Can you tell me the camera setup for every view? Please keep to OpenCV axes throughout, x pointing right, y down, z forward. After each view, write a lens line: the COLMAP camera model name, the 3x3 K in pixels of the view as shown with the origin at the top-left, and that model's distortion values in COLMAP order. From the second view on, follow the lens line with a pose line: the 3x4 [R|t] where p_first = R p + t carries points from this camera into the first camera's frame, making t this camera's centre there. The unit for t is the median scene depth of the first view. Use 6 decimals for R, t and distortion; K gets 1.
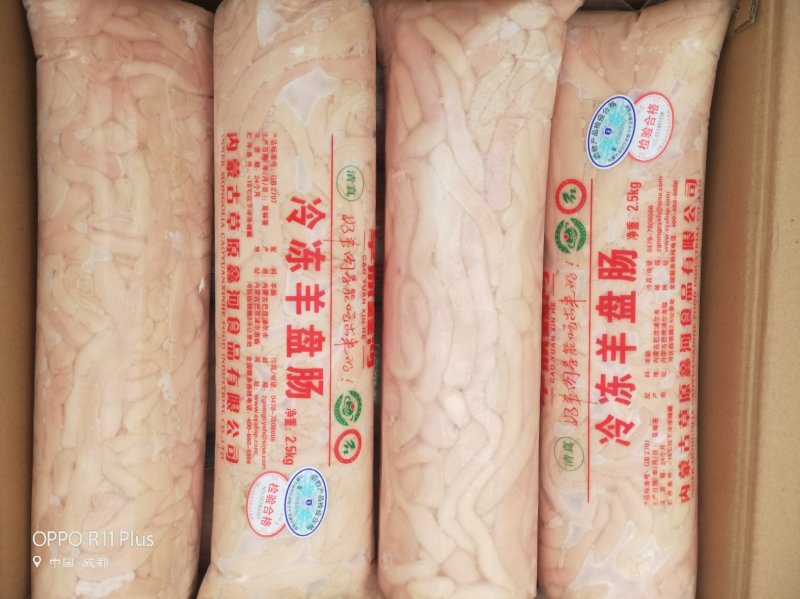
lens RADIAL K [[929.6, 0, 400.0], [0, 929.6, 299.5], [0, 0, 1]] dist [0.114476, 0.040986]
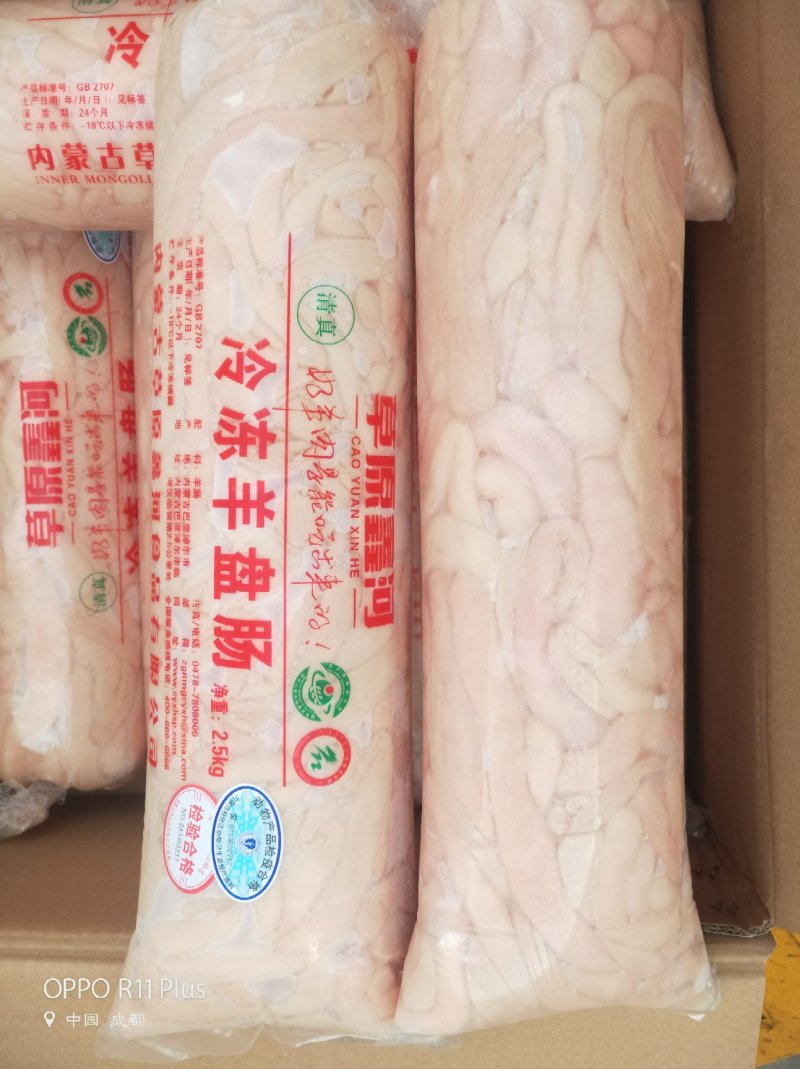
lens RADIAL K [[1242.1, 0, 400.0], [0, 1242.1, 534.5], [0, 0, 1]] dist [0.114476, 0.040986]
pose [[0.914253, 0.018182, -0.404735, 0.320910], [-0.038775, 0.998334, -0.042739, 0.049530], [0.403283, 0.054768, 0.913435, 0.295250]]
